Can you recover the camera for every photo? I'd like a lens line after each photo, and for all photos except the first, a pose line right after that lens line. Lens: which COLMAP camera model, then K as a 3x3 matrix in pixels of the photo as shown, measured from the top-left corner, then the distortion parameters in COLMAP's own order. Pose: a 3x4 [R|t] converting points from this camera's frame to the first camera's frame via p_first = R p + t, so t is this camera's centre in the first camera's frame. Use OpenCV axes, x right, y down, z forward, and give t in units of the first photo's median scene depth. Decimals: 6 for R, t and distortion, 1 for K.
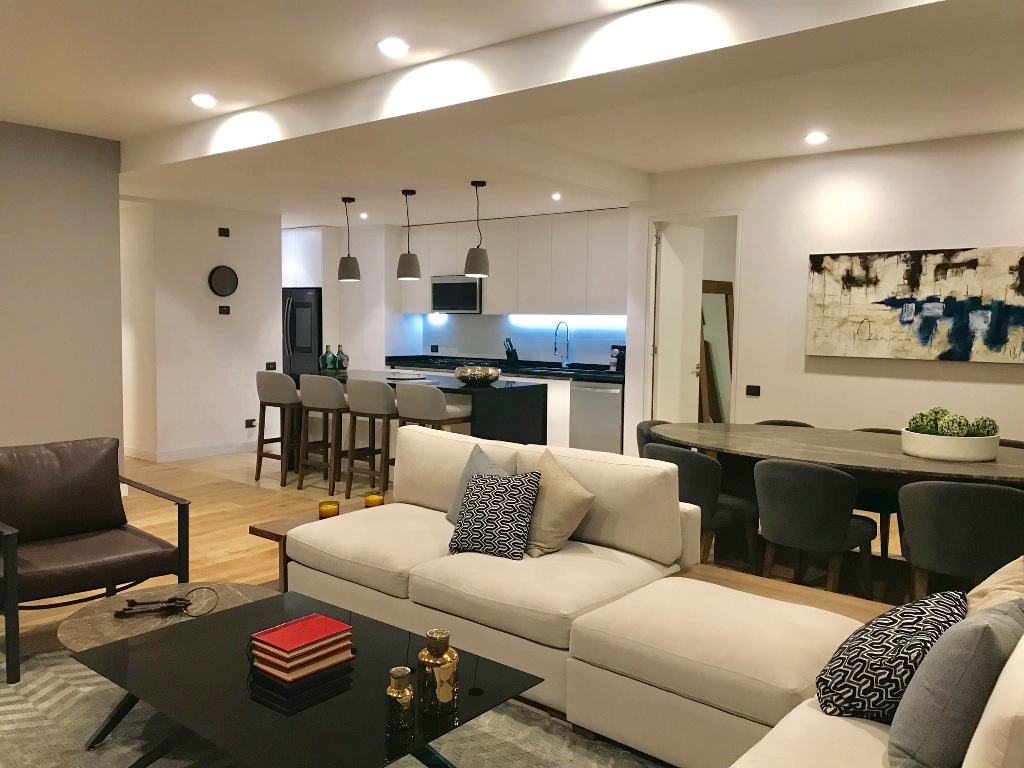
lens RADIAL K [[831.4, 0, 508.3], [0, 831.4, 377.6], [0, 0, 1]] dist [0.037200, -0.053633]
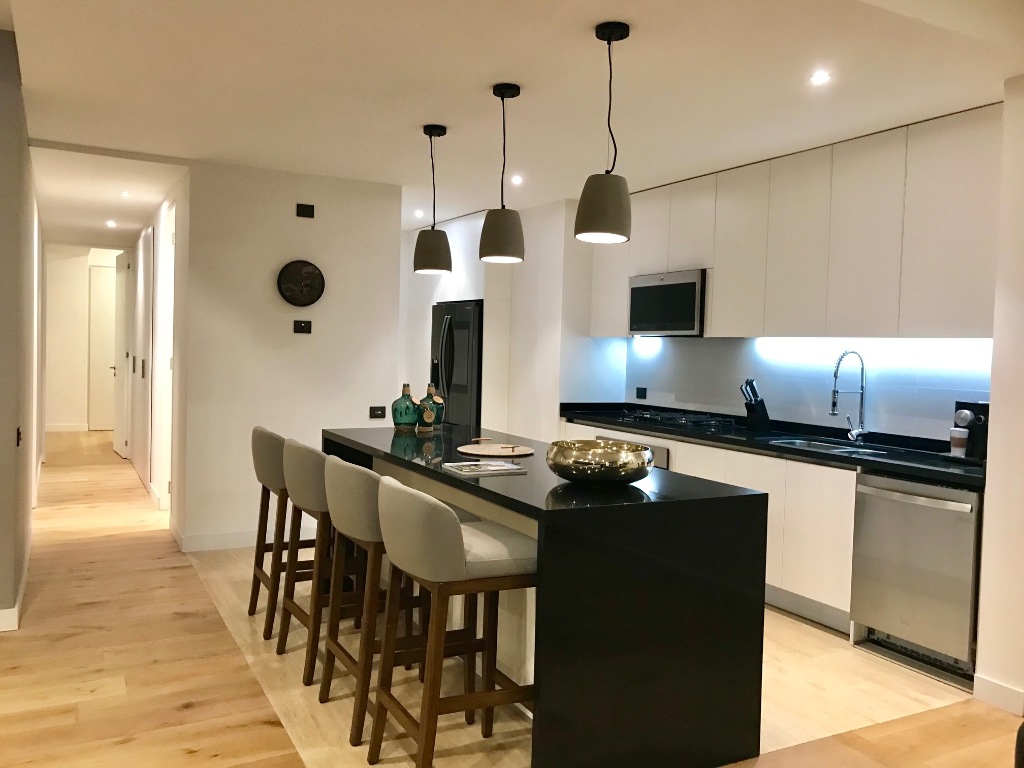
lens RADIAL K [[831.4, 0, 508.3], [0, 831.4, 377.6], [0, 0, 1]] dist [0.037200, -0.053633]
pose [[0.924971, 0.026380, -0.379121, 0.064812], [-0.042650, 0.998492, -0.034578, -0.023603], [0.377636, 0.048153, 0.924701, 0.435354]]
